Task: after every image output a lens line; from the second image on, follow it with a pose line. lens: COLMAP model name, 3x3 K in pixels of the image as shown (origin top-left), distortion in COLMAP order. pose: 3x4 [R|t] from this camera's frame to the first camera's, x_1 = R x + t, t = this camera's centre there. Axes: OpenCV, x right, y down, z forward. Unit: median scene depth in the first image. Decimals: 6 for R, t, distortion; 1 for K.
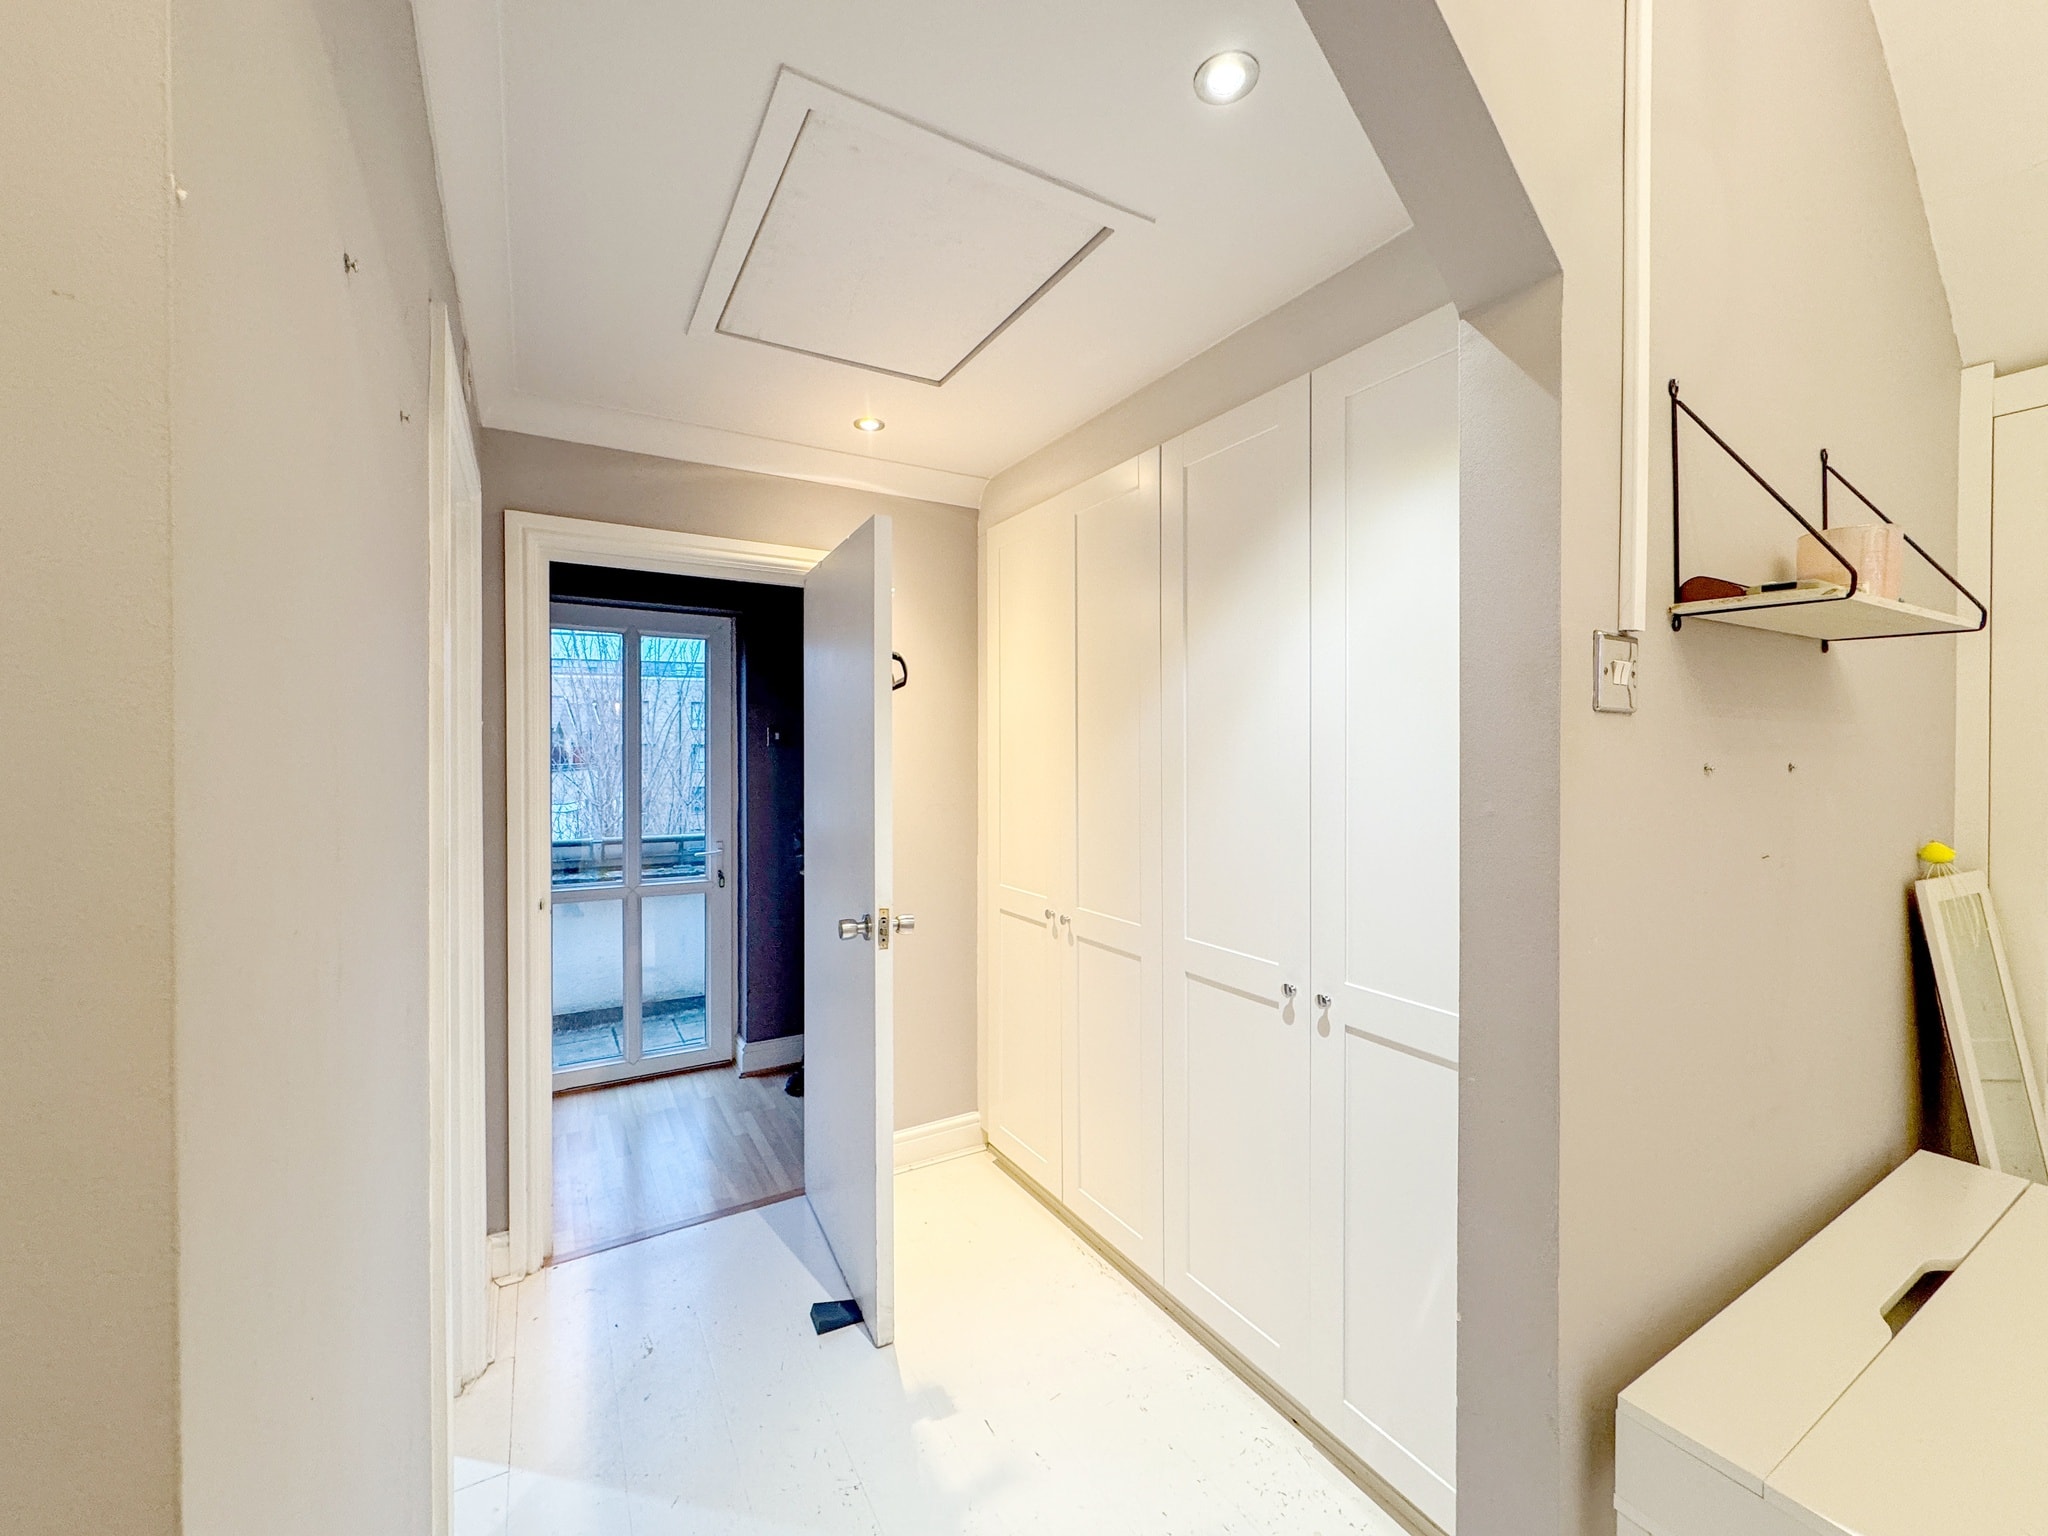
lens RADIAL K [[838.3, 0, 1029.4], [0, 838.3, 762.3], [0, 0, 1]] dist [0.000519, 0.000230]
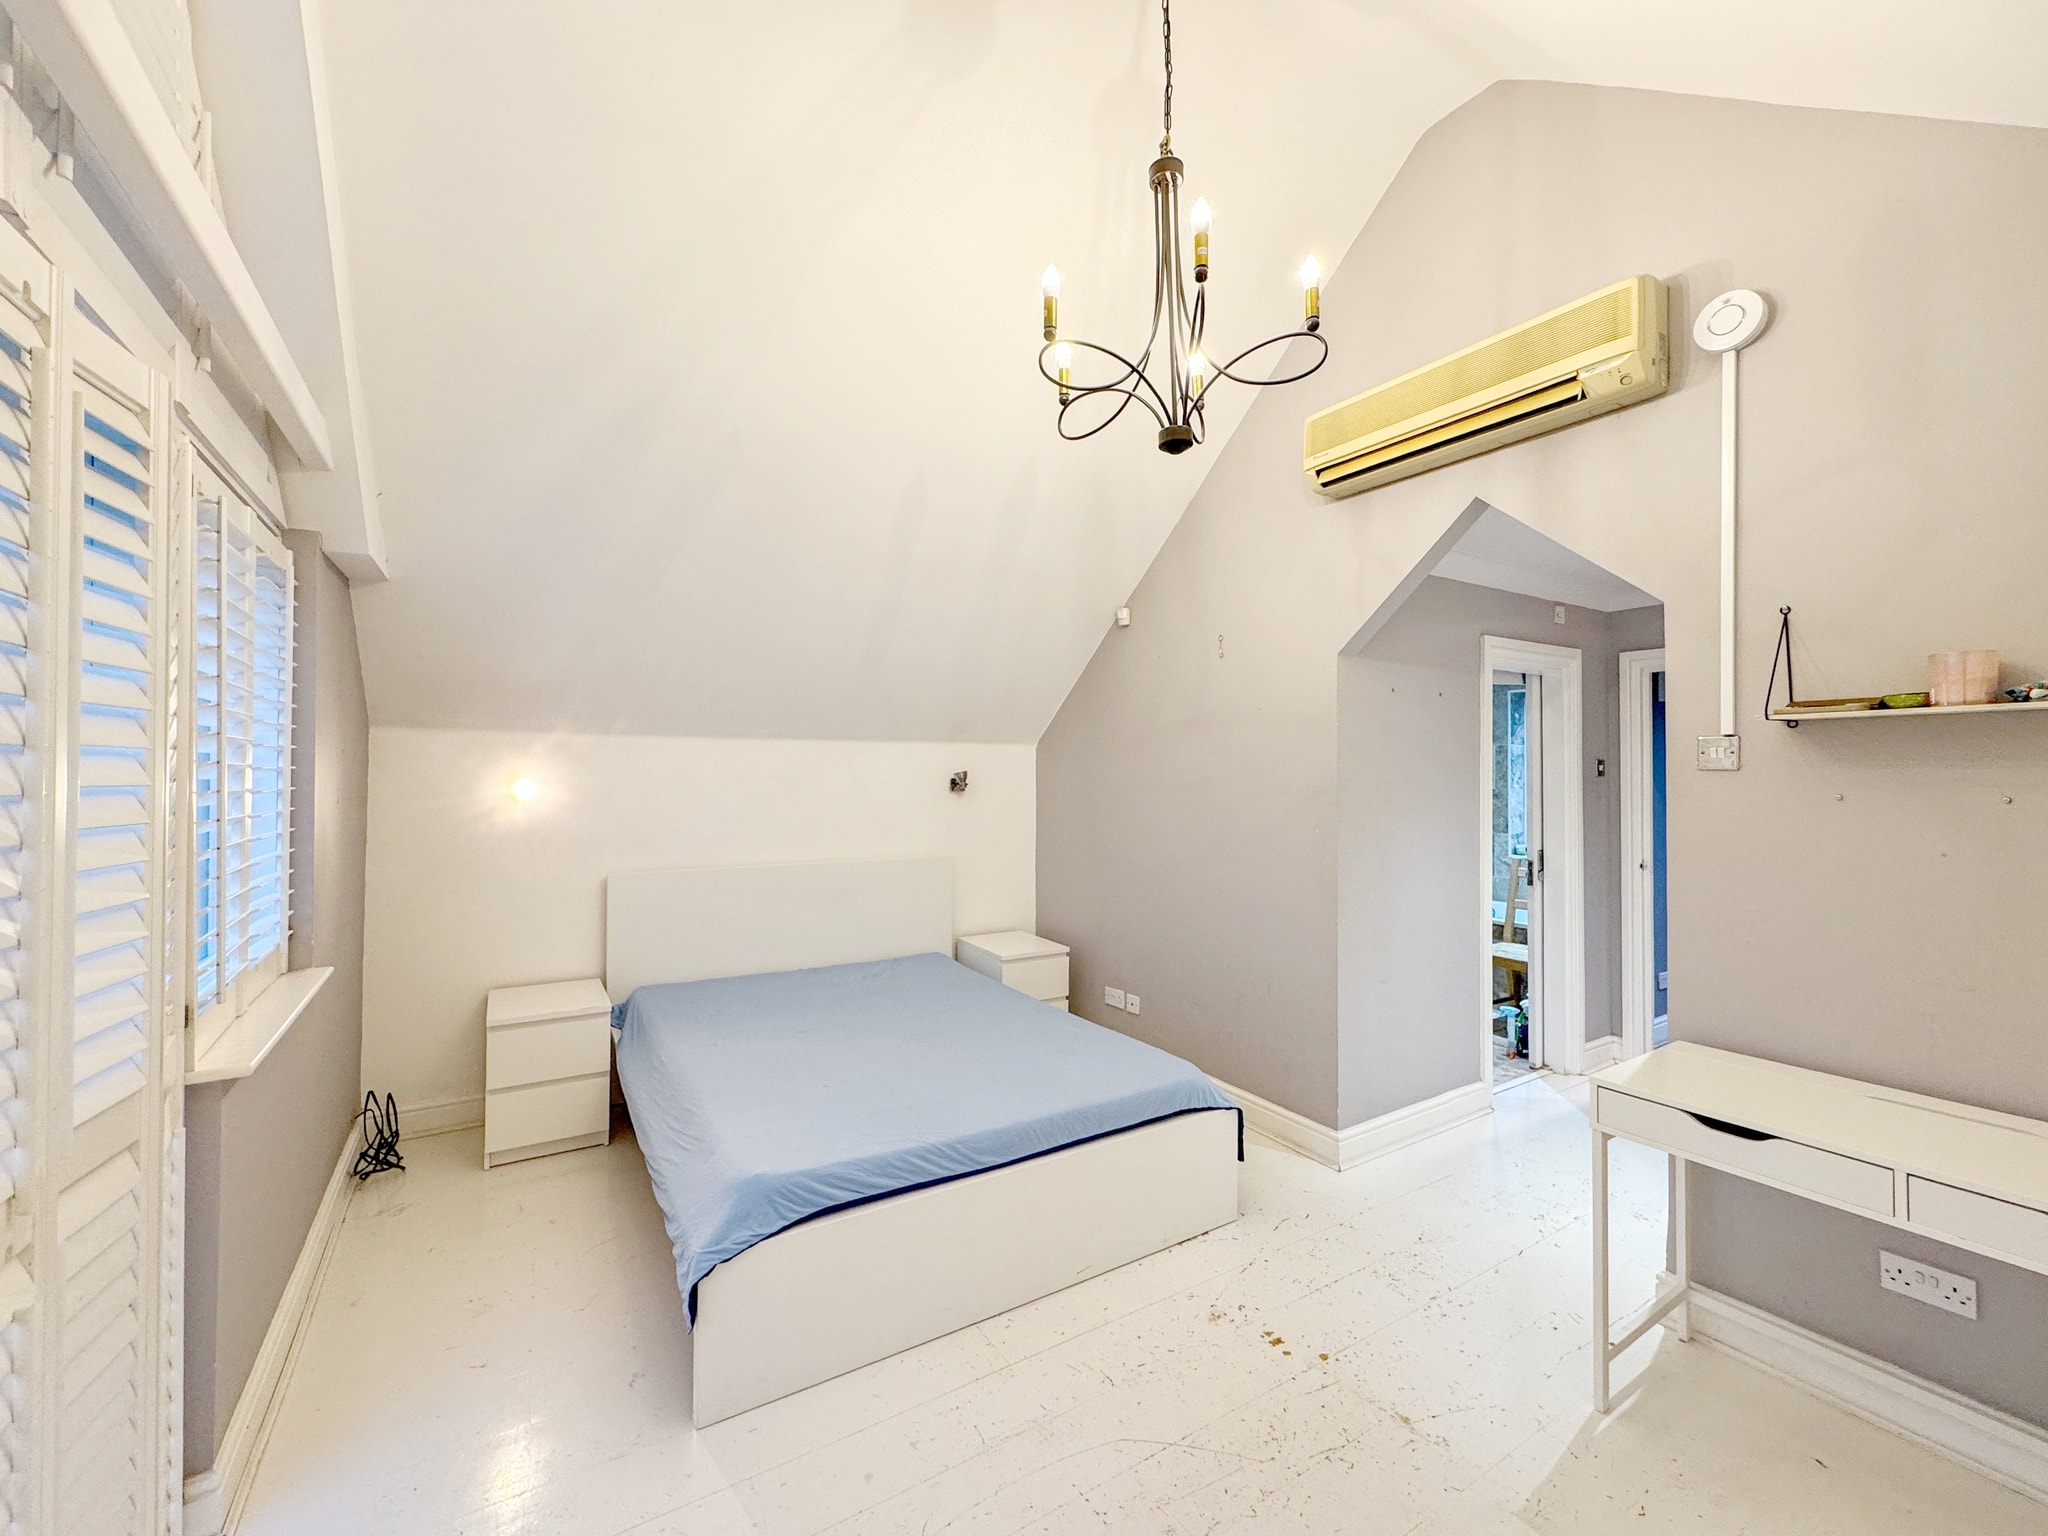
lens RADIAL K [[838.3, 0, 1029.4], [0, 838.3, 762.3], [0, 0, 1]] dist [0.000519, 0.000230]
pose [[0.024689, -0.023670, -0.999415, 1.155874], [-0.010647, 0.999657, -0.023938, -0.002716], [0.999638, 0.011232, 0.024429, -0.370857]]
